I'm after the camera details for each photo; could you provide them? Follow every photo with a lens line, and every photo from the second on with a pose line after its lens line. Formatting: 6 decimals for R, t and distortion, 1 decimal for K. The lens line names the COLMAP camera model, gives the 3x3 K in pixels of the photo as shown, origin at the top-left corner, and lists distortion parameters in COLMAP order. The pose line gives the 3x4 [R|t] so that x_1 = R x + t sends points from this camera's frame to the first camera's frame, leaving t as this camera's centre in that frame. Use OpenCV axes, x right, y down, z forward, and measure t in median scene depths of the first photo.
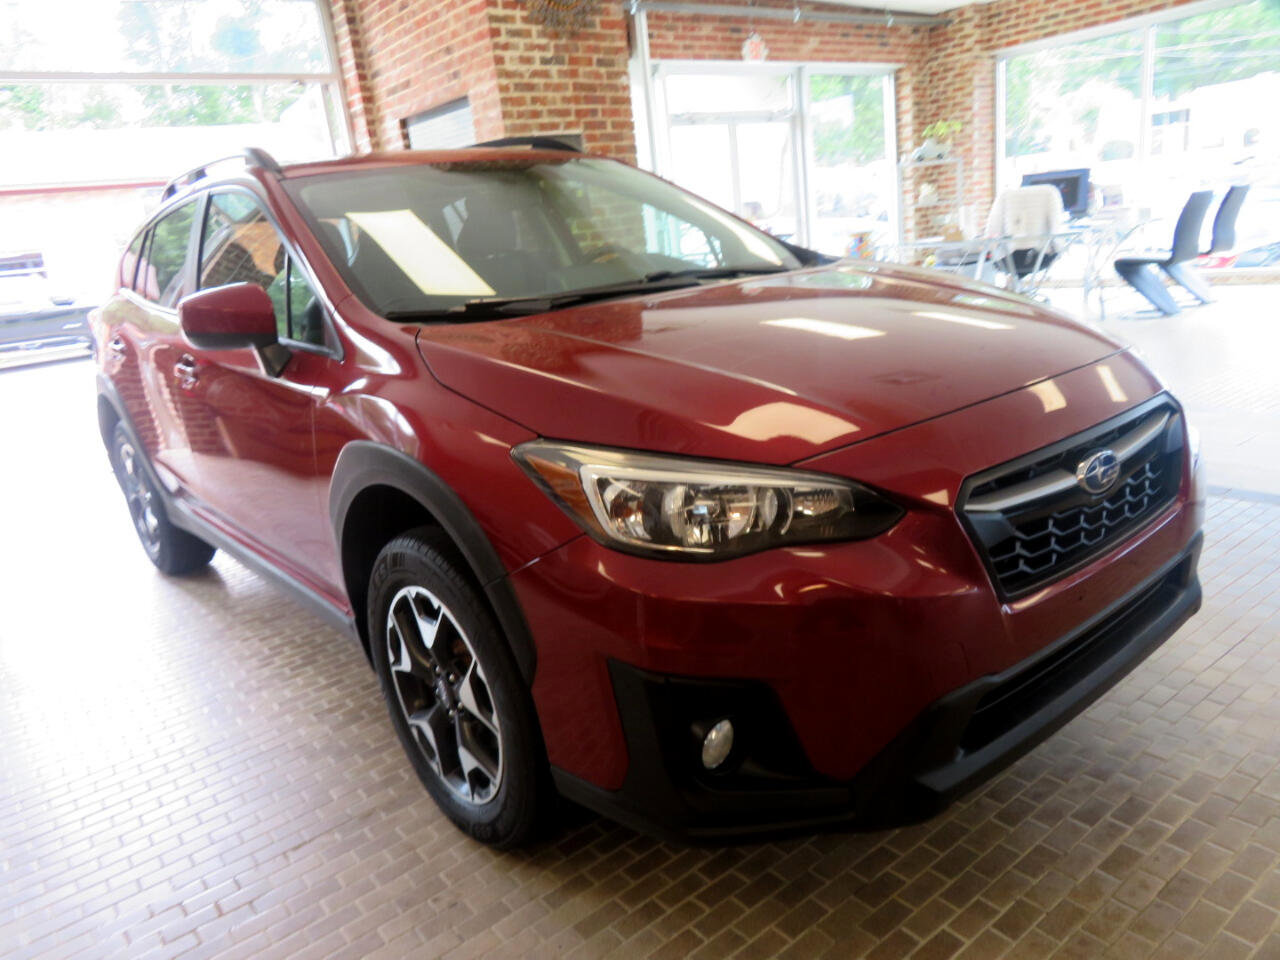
lens RADIAL K [[961.1, 0, 640.0], [0, 961.1, 480.0], [0, 0, 1]] dist [0.009720, 0.051182]
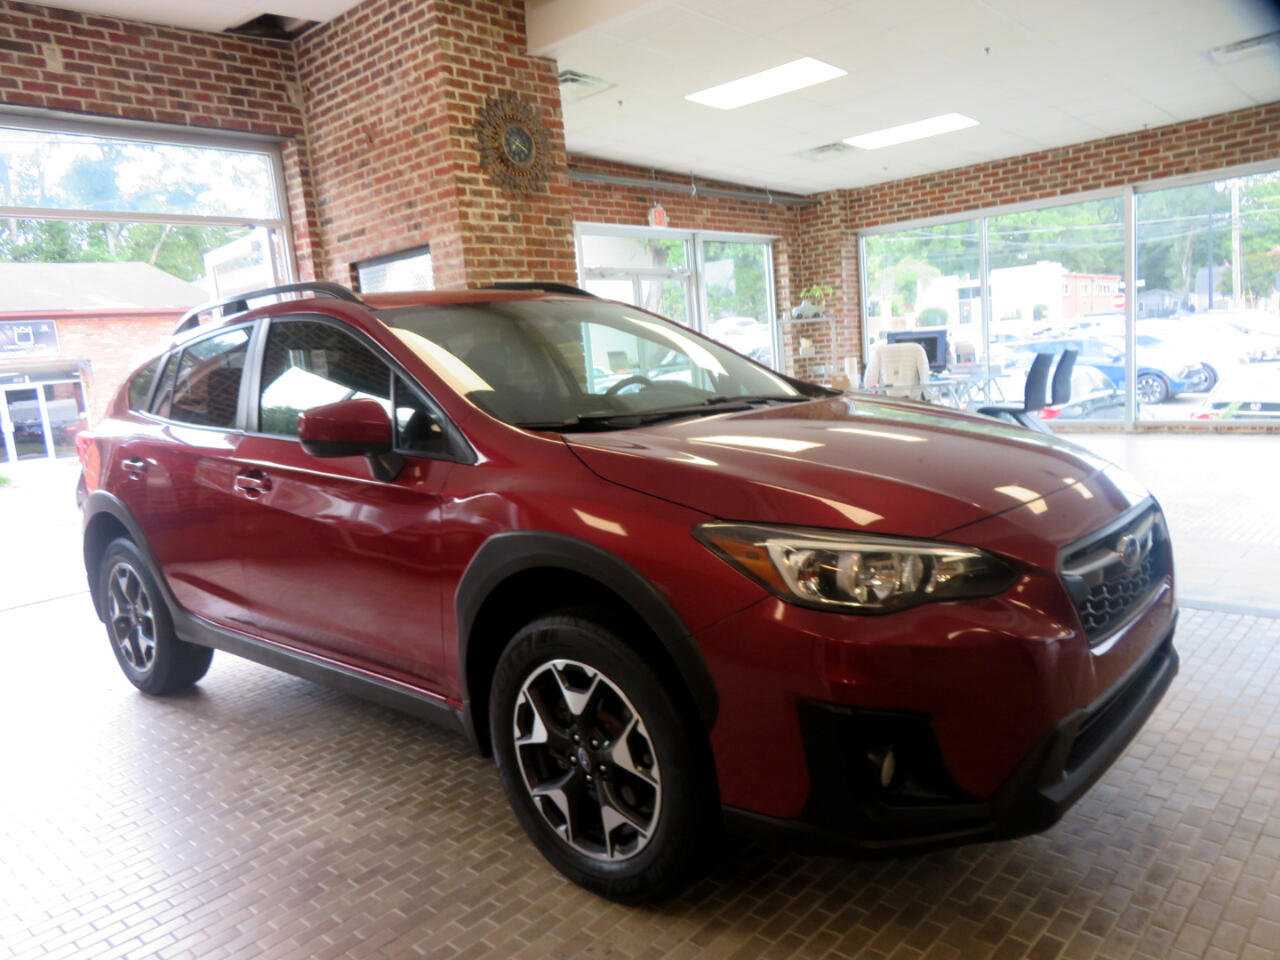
lens RADIAL K [[957.4, 0, 638.1], [0, 957.4, 486.3], [0, 0, 1]] dist [-0.003107, 0.050513]
pose [[0.988187, 0.006543, 0.153113, -0.093008], [0.015017, 0.990145, -0.139236, 0.019204], [-0.152515, 0.139891, 0.978350, -0.041017]]
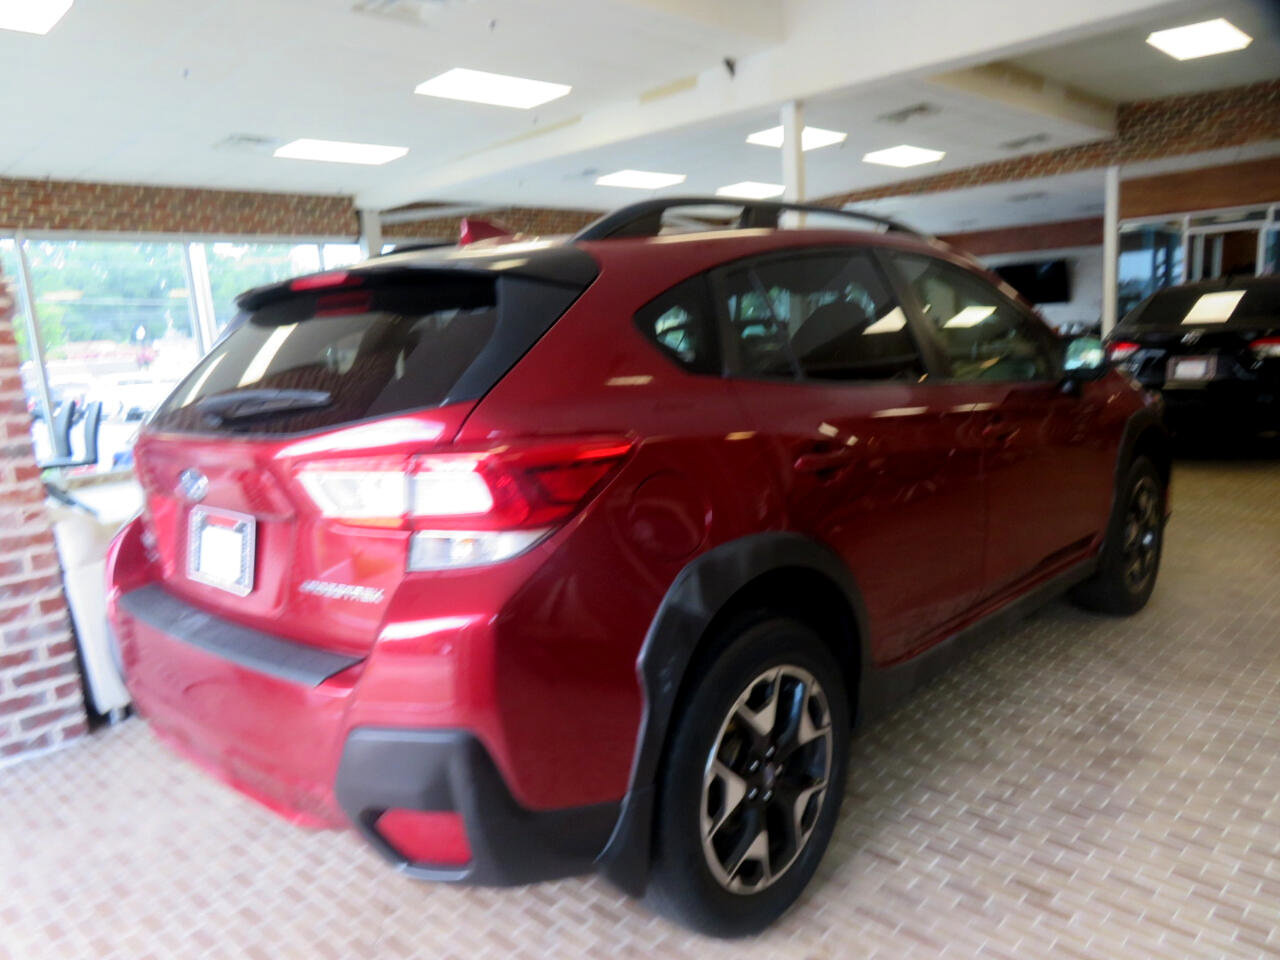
lens RADIAL K [[948.3, 0, 618.0], [0, 948.3, 494.2], [0, 0, 1]] dist [-0.016664, 0.055914]
pose [[-0.098067, -0.064380, 0.993095, -0.593926], [0.330806, 0.939051, 0.093543, -0.106766], [-0.938589, 0.337696, -0.070793, 0.598938]]
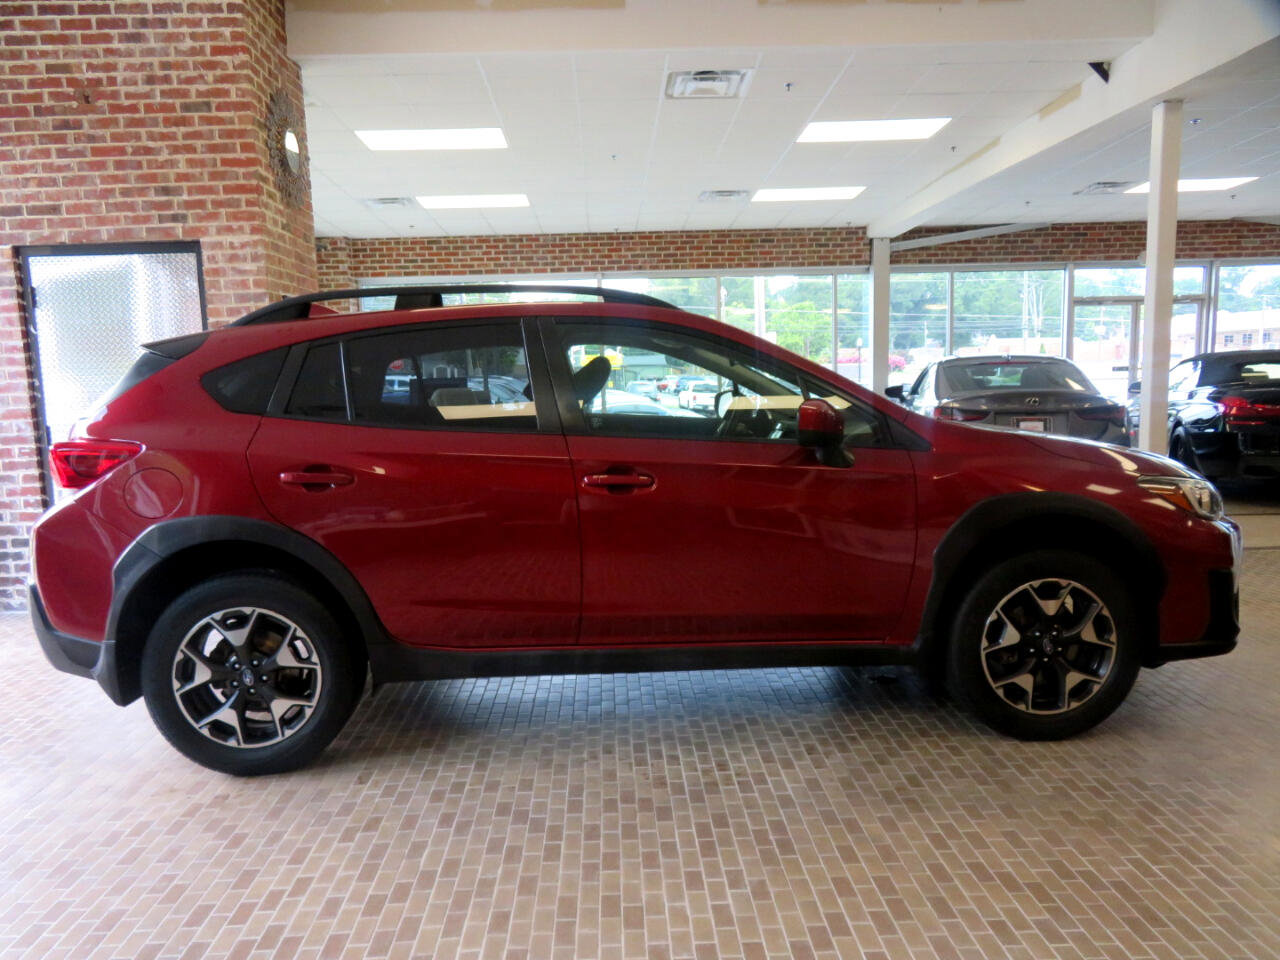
lens RADIAL K [[948.3, 0, 619.7], [0, 948.3, 495.9], [0, 0, 1]] dist [-0.011481, 0.044764]
pose [[0.605107, -0.018170, 0.795937, -0.563504], [0.174149, 0.978550, -0.110057, 0.007752], [-0.776864, 0.205208, 0.595292, 0.167118]]
